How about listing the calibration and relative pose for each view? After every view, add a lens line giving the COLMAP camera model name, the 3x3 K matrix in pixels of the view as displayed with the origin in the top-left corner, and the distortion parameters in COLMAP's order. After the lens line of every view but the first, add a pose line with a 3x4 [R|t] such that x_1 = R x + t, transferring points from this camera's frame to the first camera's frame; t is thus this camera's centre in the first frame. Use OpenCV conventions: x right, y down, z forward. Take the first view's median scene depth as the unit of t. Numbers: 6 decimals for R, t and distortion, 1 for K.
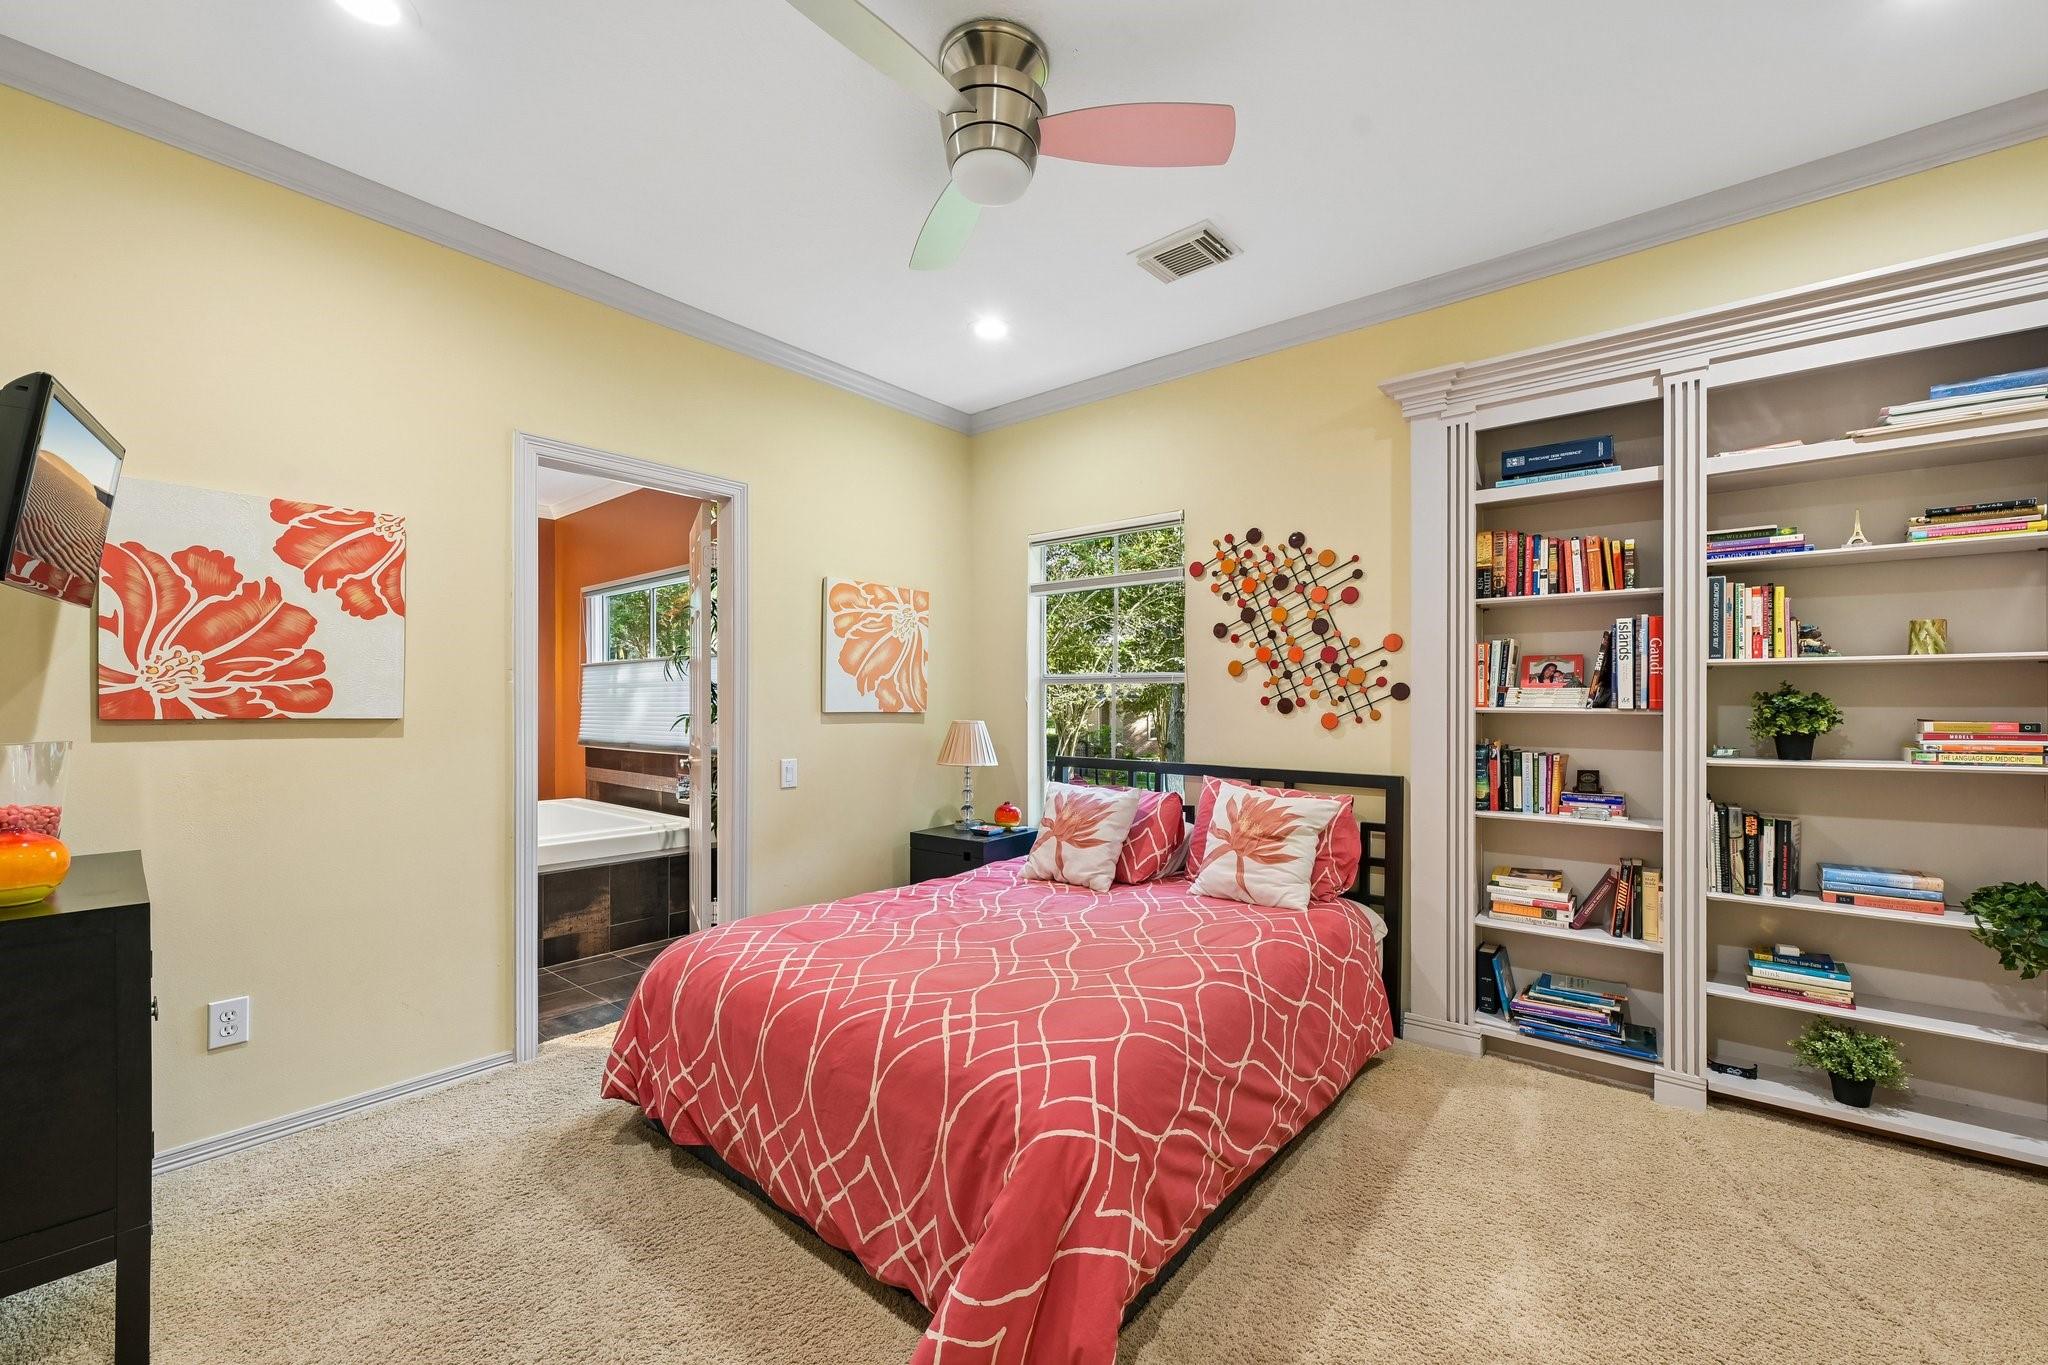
lens RADIAL K [[819.6, 0, 1019.8], [0, 819.6, 695.3], [0, 0, 1]] dist [0.010943, -0.000023]
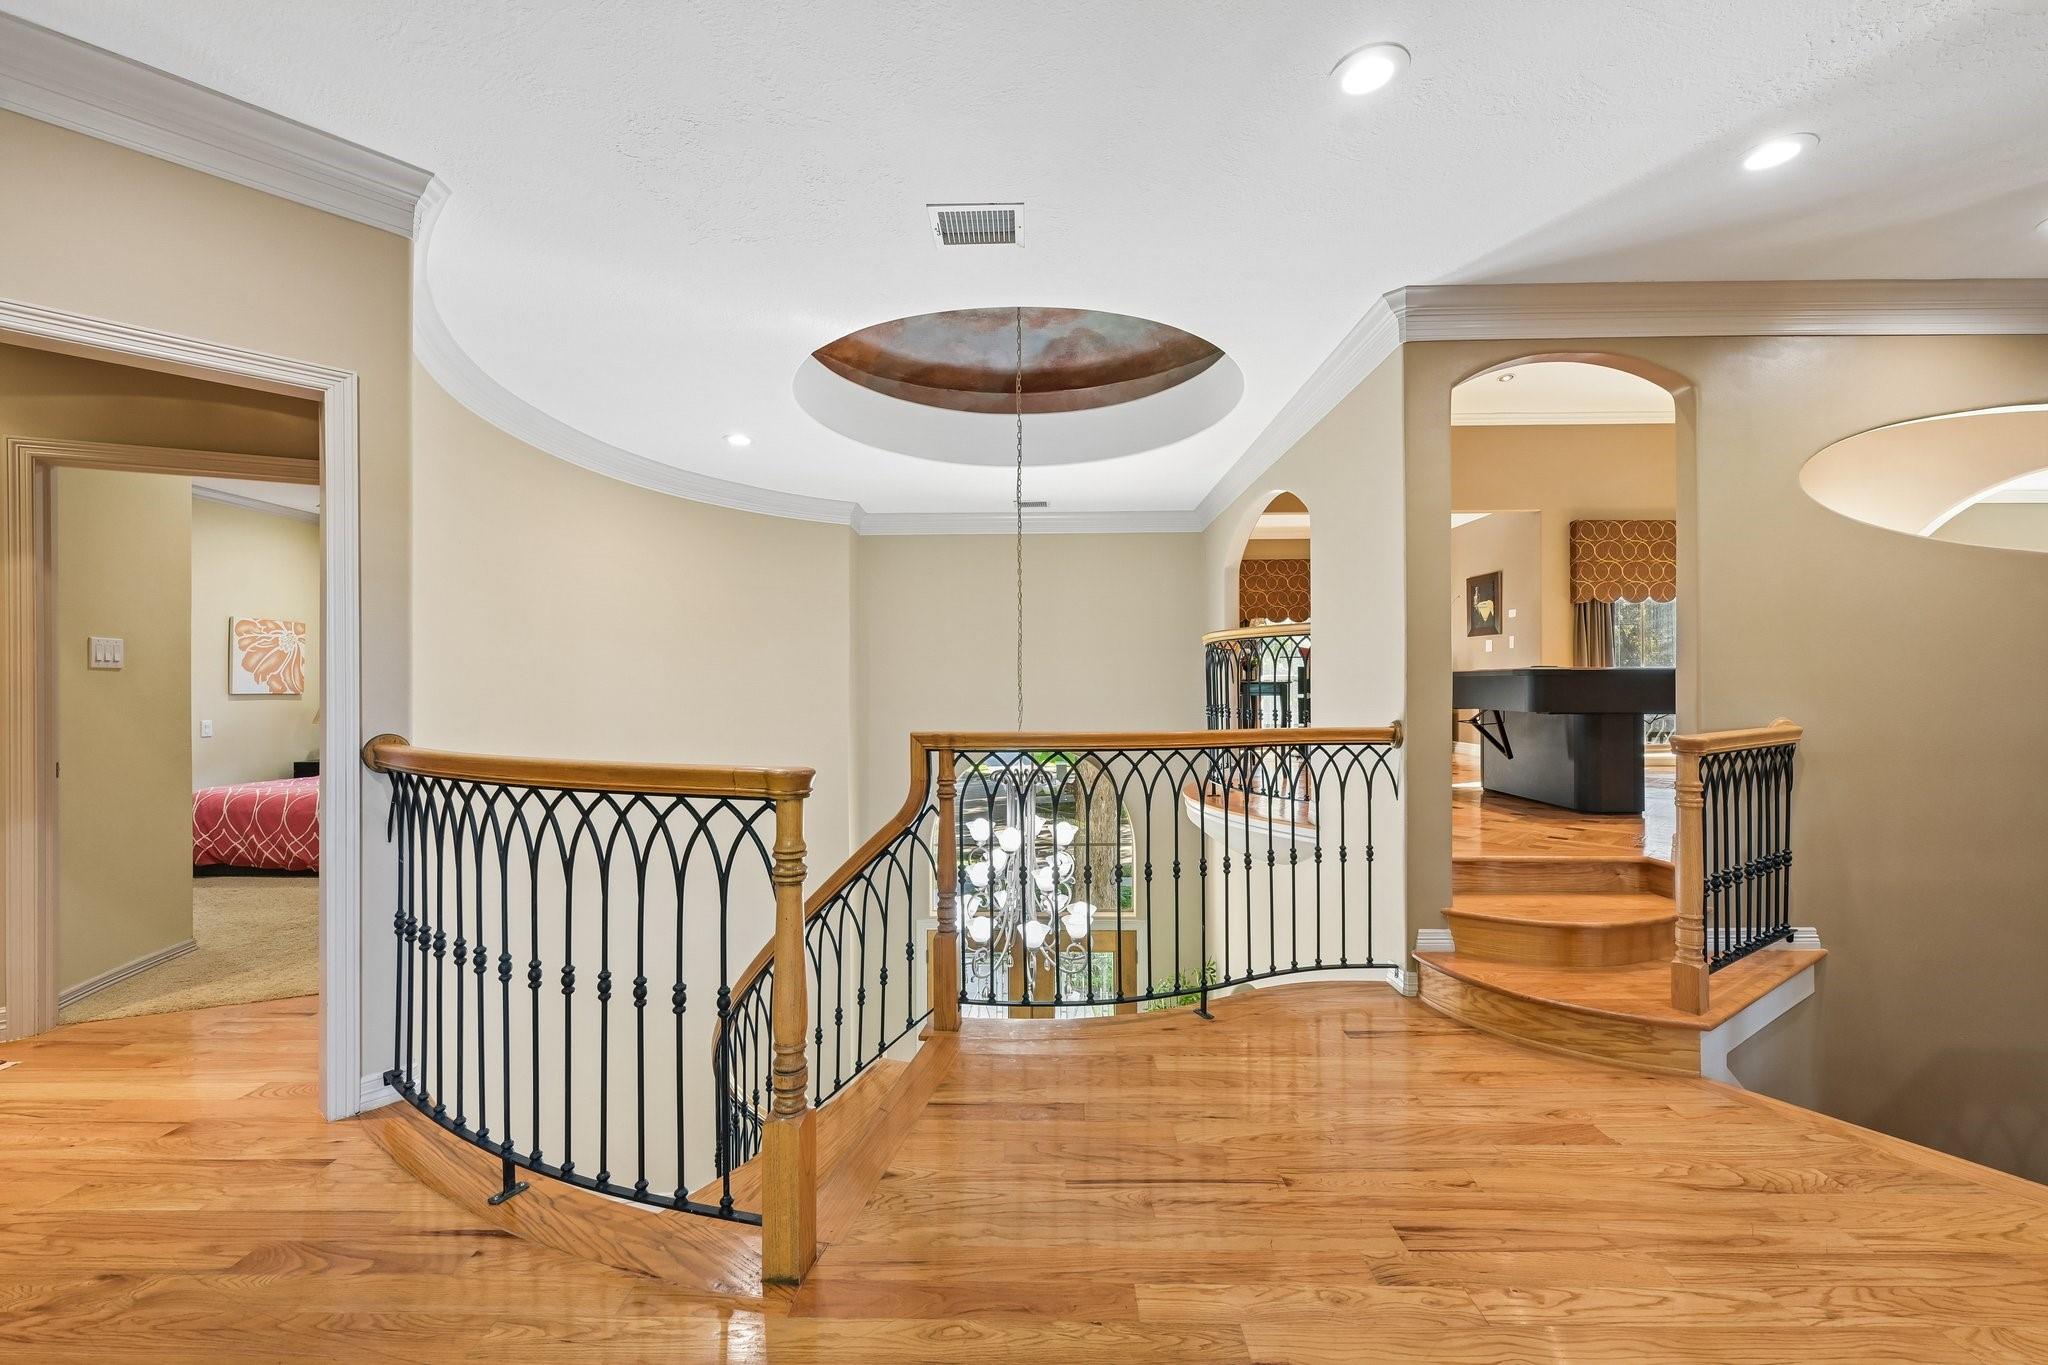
lens RADIAL K [[819.6, 0, 1020.6], [0, 819.6, 680.5], [0, 0, 1]] dist [0.010943, -0.000023]
pose [[0.782057, 0.000053, 0.623206, -0.020659], [0.000303, 1.000000, -0.000465, -0.006232], [-0.623206, 0.000552, 0.782057, -1.380770]]
